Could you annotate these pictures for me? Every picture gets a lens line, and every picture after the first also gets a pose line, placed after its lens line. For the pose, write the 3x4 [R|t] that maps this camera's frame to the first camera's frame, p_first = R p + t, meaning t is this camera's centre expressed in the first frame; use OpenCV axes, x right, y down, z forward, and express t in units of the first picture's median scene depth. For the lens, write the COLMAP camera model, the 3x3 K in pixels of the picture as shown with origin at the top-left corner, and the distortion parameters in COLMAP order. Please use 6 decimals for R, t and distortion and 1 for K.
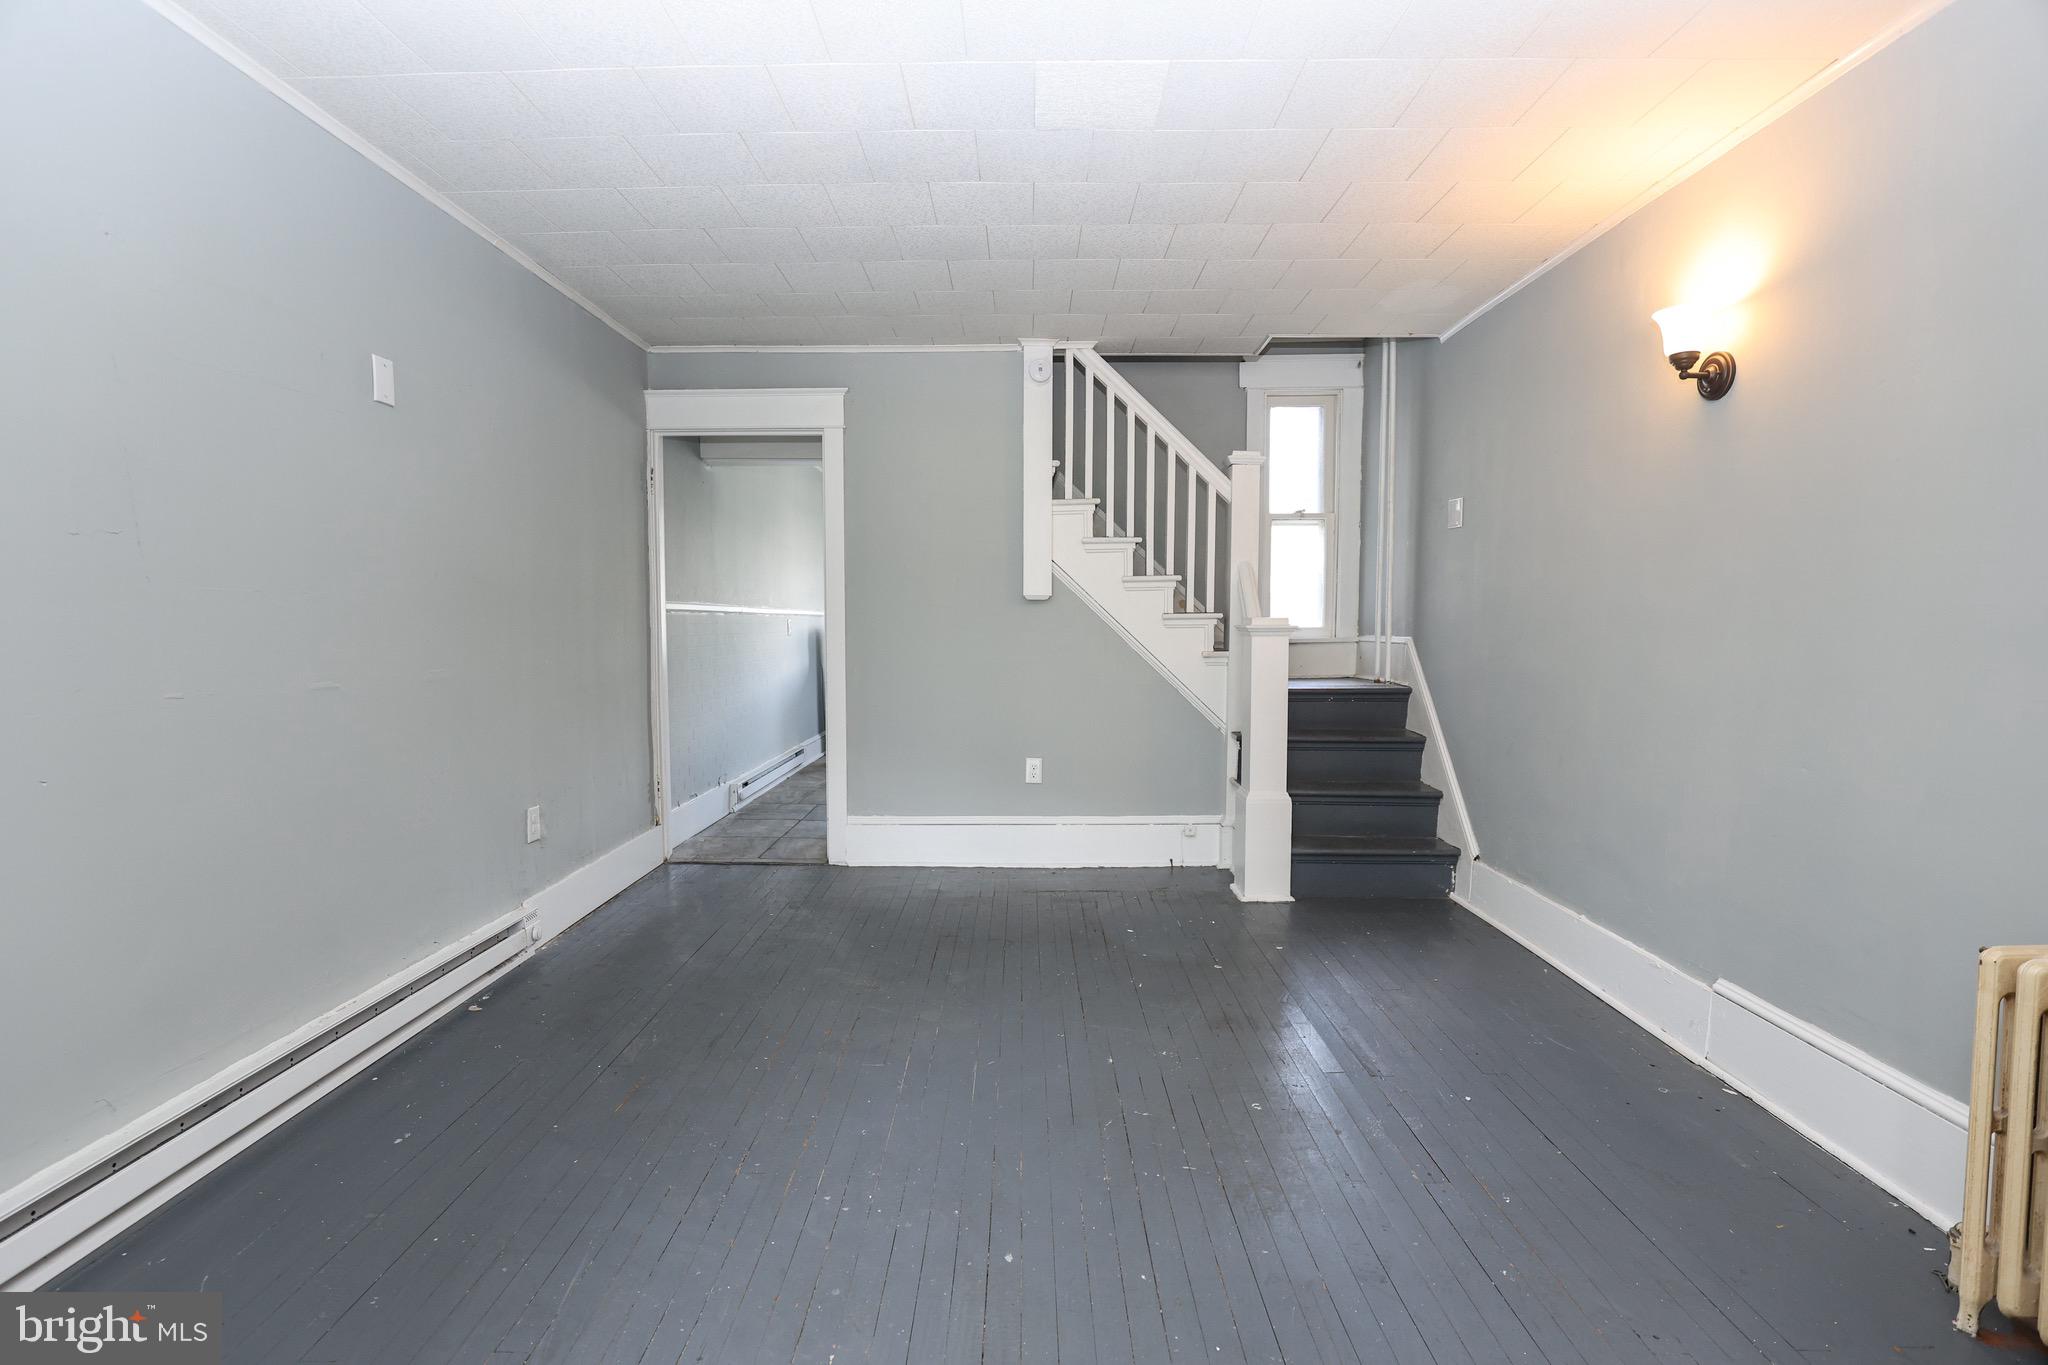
lens RADIAL K [[951.4, 0, 1026.7], [0, 951.4, 692.1], [0, 0, 1]] dist [-0.039928, 0.009035]
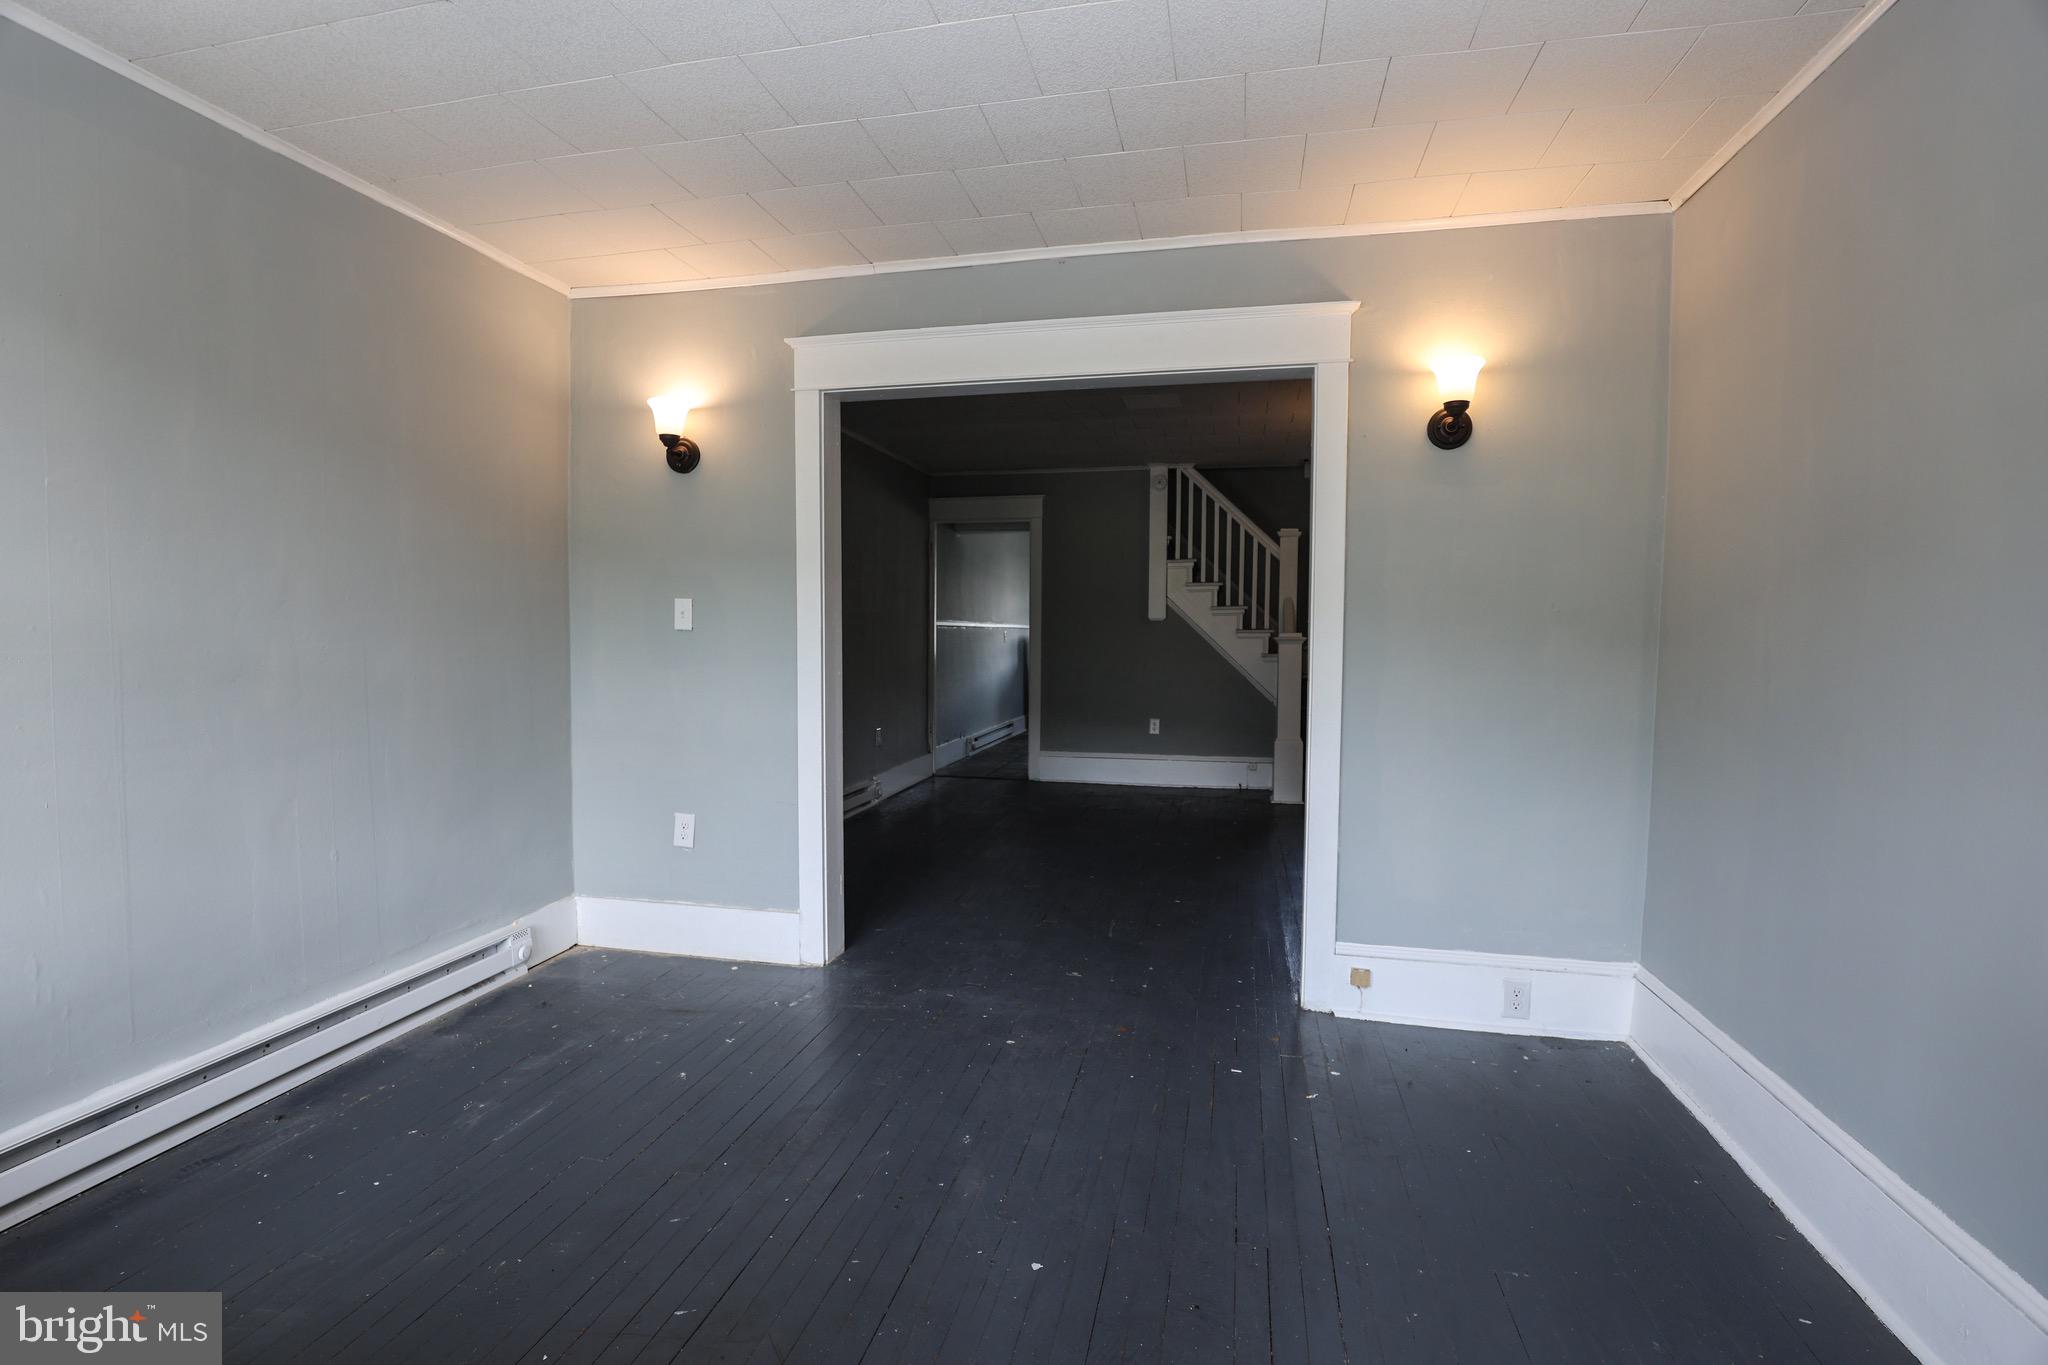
lens RADIAL K [[951.4, 0, 1026.7], [0, 951.4, 692.1], [0, 0, 1]] dist [-0.039928, 0.009035]
pose [[0.977389, 0.018913, -0.210599, 0.136241], [-0.021327, 0.999730, -0.009196, 0.044354], [0.210369, 0.013480, 0.977529, -0.633900]]
